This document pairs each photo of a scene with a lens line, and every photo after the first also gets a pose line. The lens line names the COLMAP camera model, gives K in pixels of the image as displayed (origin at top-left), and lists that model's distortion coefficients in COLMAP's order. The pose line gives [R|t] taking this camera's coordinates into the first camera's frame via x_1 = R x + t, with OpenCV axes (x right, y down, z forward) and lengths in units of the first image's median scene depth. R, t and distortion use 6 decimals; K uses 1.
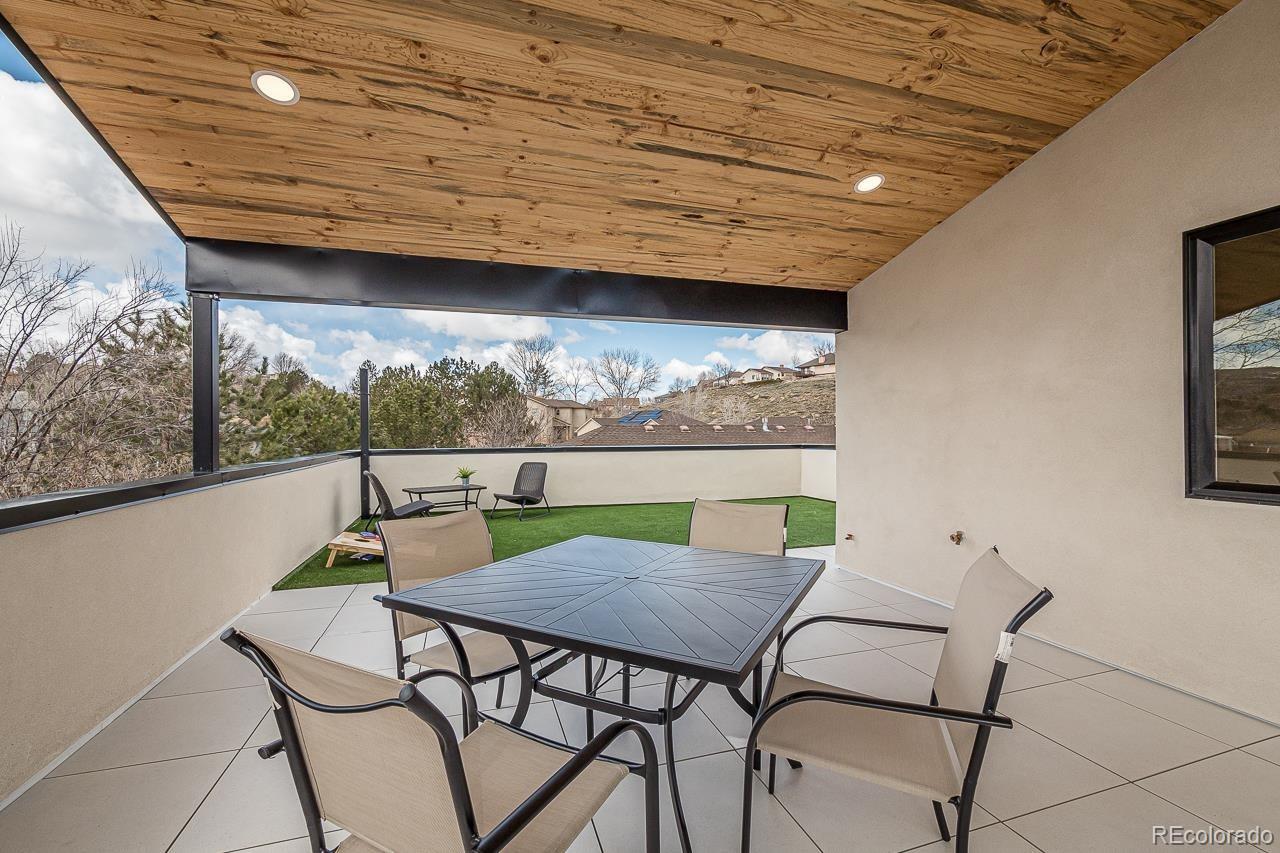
lens RADIAL K [[542.4, 0, 641.8], [0, 542.4, 433.5], [0, 0, 1]] dist [-0.002708, -0.000627]
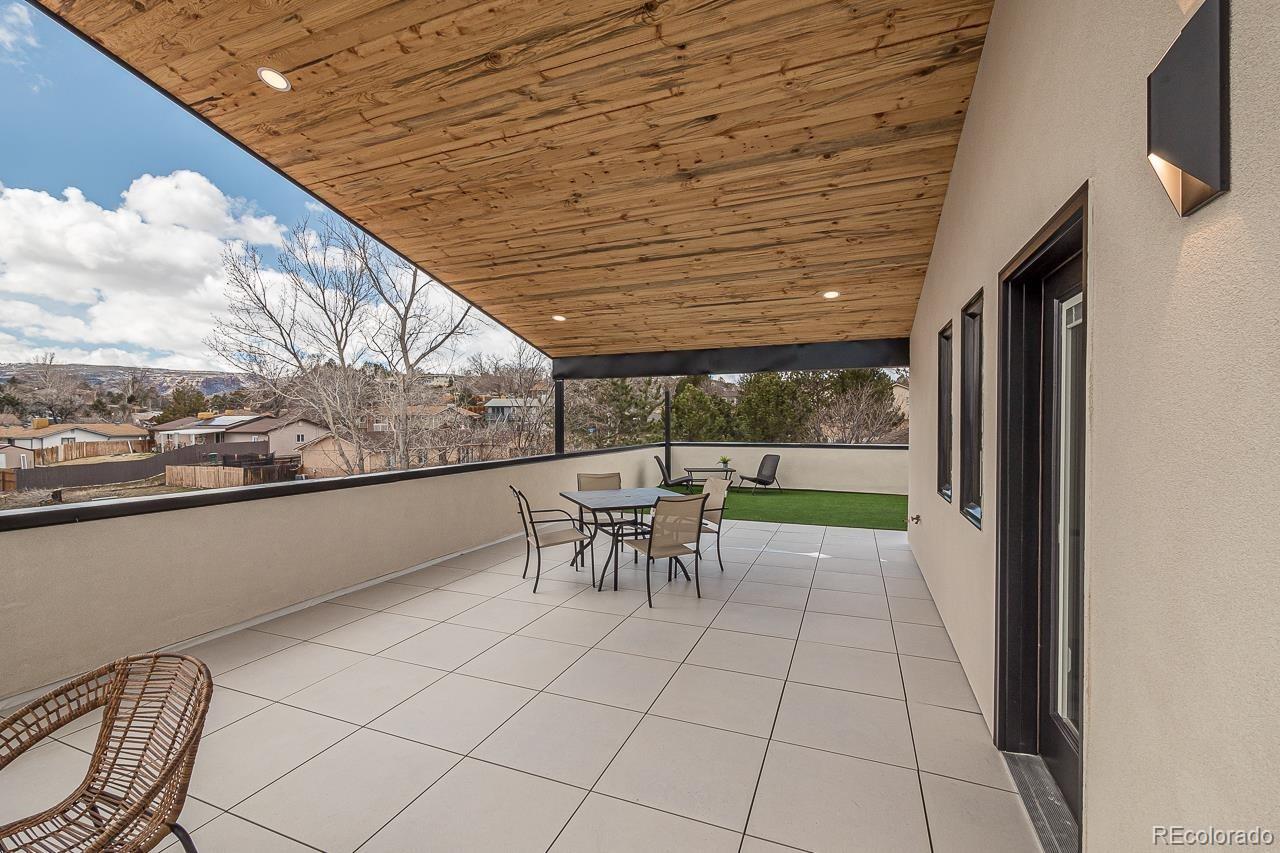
lens RADIAL K [[542.4, 0, 641.7], [0, 542.4, 424.9], [0, 0, 1]] dist [-0.002708, -0.000627]
pose [[0.773561, 0.007511, -0.633677, 0.420963], [-0.003821, 0.999967, 0.007187, -0.030460], [0.633710, -0.003138, 0.773564, -0.265383]]
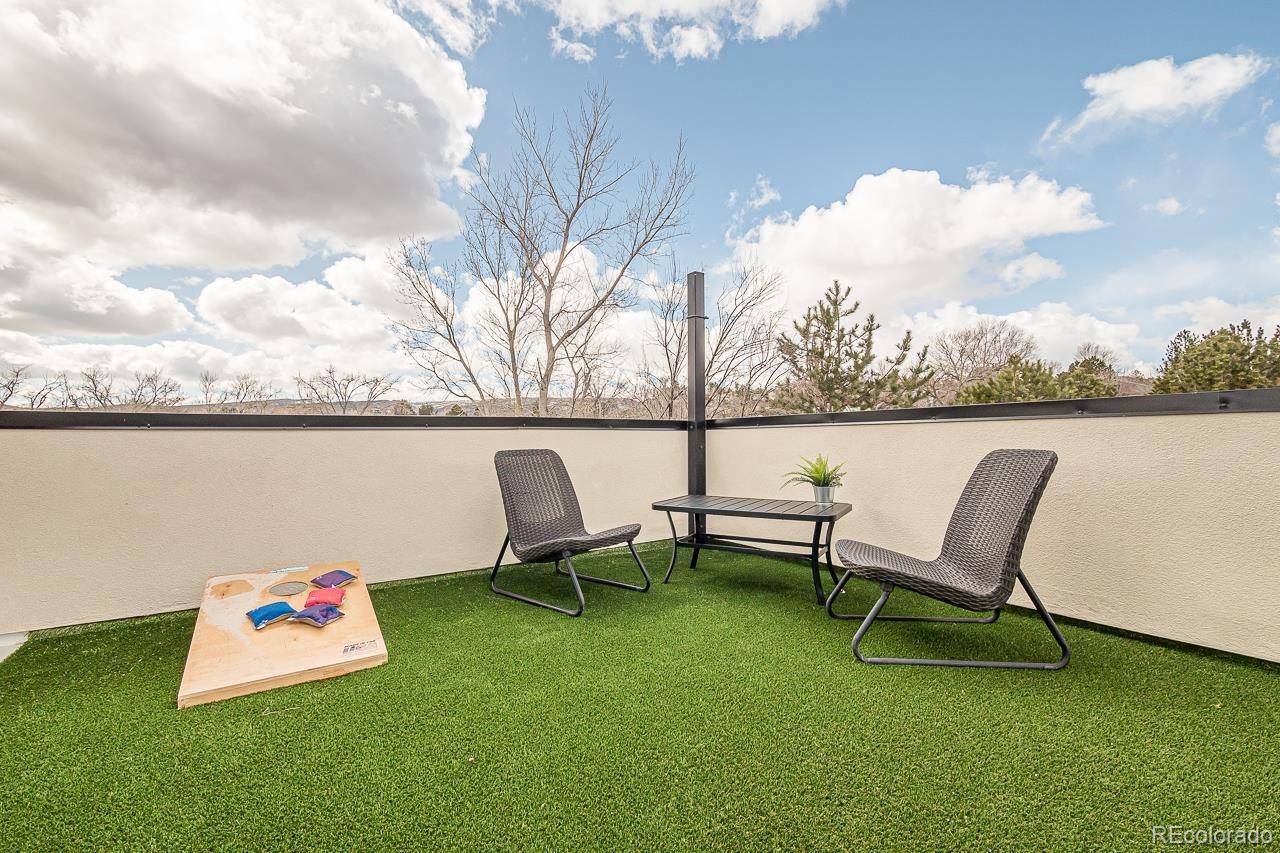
lens RADIAL K [[542.4, 0, 634.6], [0, 542.4, 434.5], [0, 0, 1]] dist [-0.002708, -0.000627]
pose [[0.272949, -0.000727, -0.962028, 0.010435], [0.003622, 0.999993, 0.000272, 0.044631], [0.962022, -0.003559, 0.272950, 0.764491]]
